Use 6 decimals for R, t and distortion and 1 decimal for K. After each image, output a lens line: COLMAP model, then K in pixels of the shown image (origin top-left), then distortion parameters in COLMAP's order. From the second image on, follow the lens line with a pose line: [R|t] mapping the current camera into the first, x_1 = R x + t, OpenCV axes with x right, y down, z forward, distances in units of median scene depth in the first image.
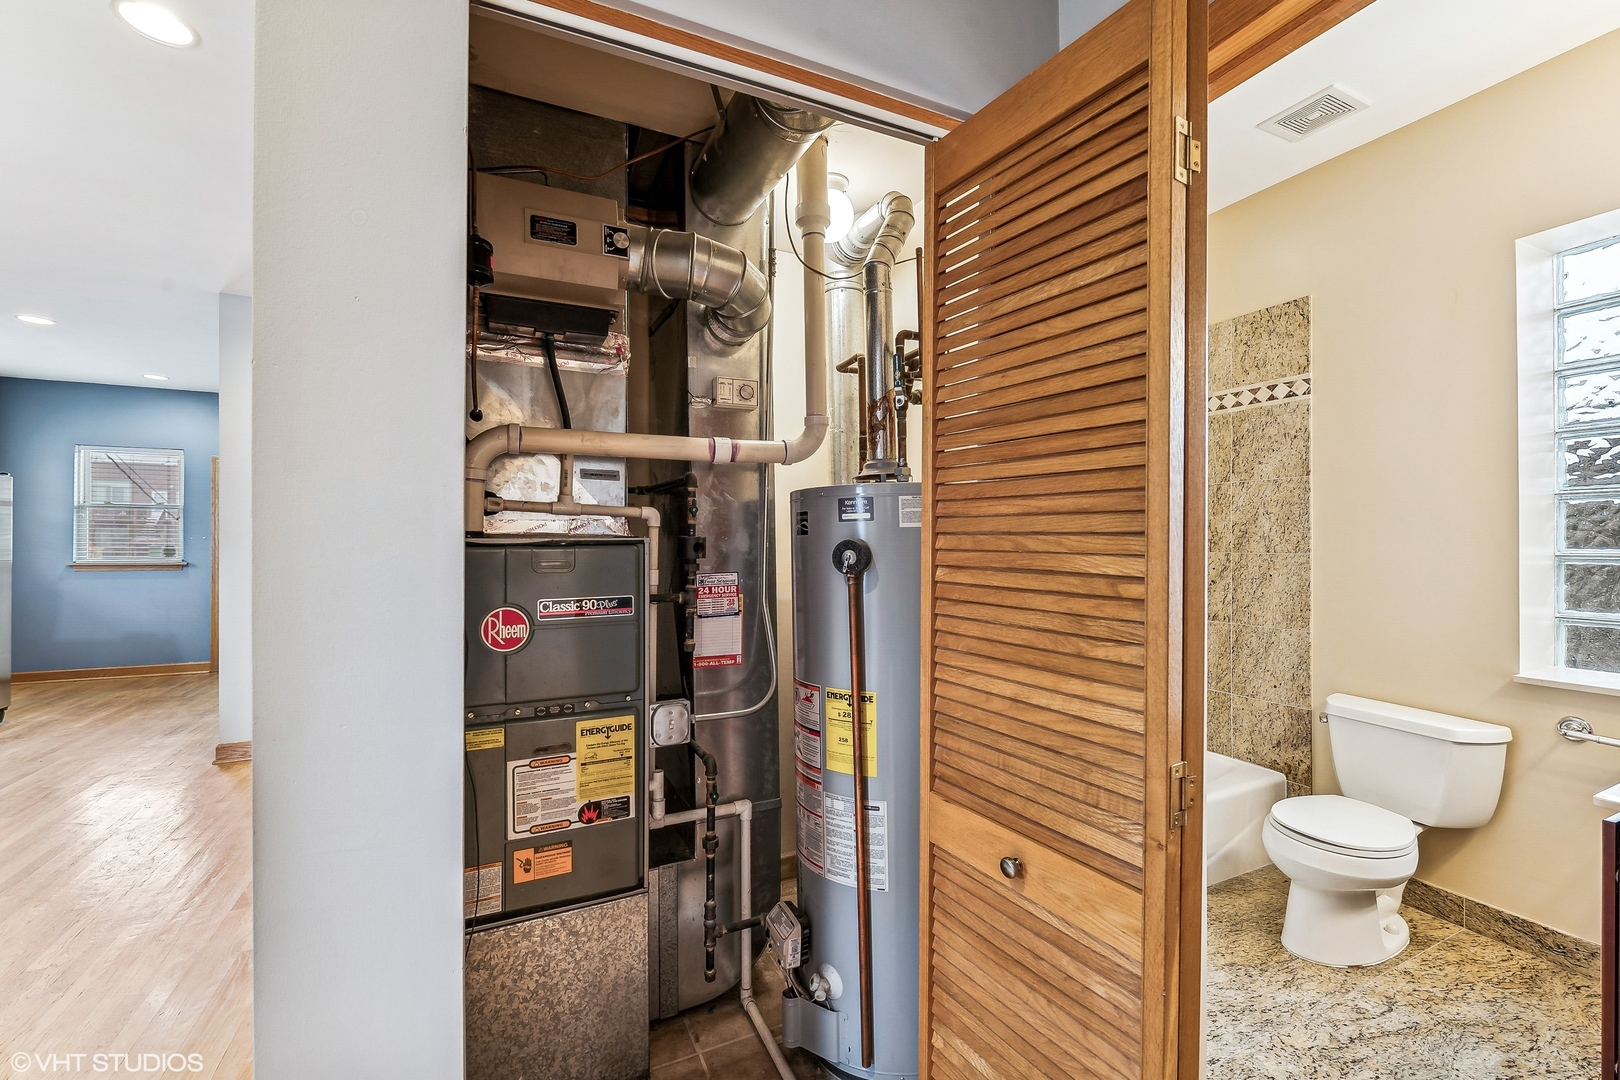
lens RADIAL K [[658.4, 0, 810.1], [0, 658.4, 539.6], [0, 0, 1]] dist [0.001046, -0.002765]
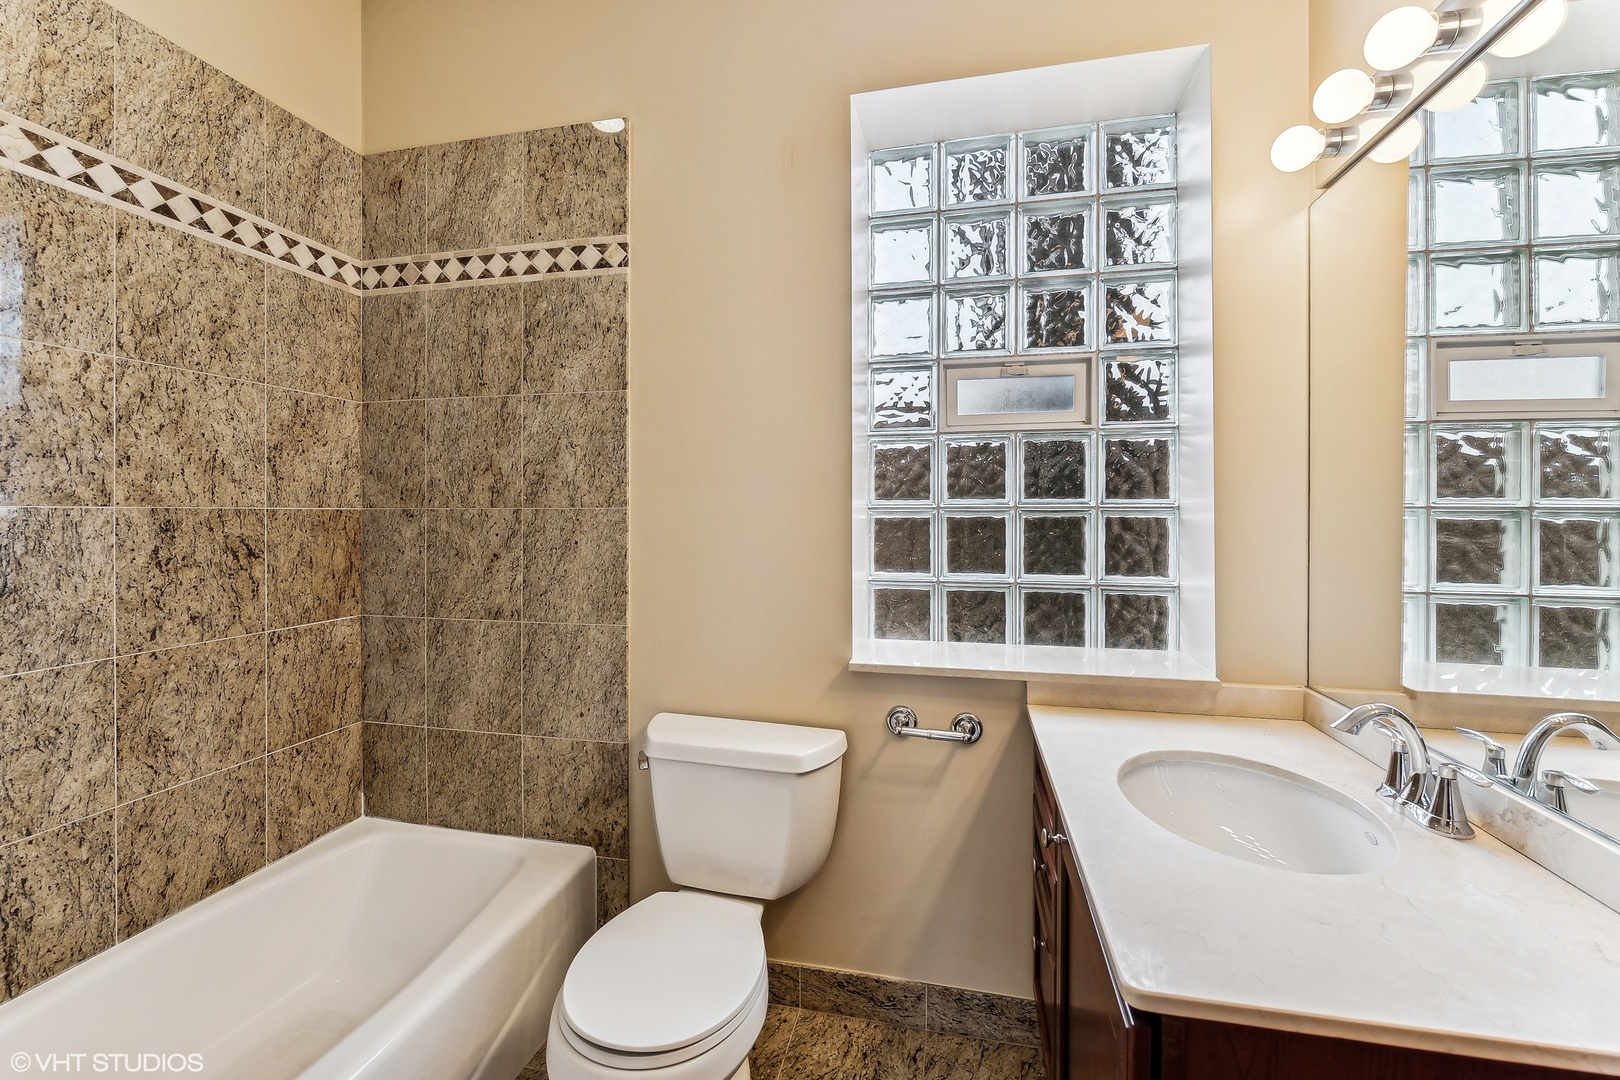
lens RADIAL K [[658.4, 0, 809.0], [0, 658.4, 504.7], [0, 0, 1]] dist [0.001046, -0.002765]
pose [[0.602624, 0.000807, 0.798025, 0.332261], [-0.001822, 0.999998, 0.000365, 0.017285], [-0.798023, -0.001674, 0.602624, 0.442569]]
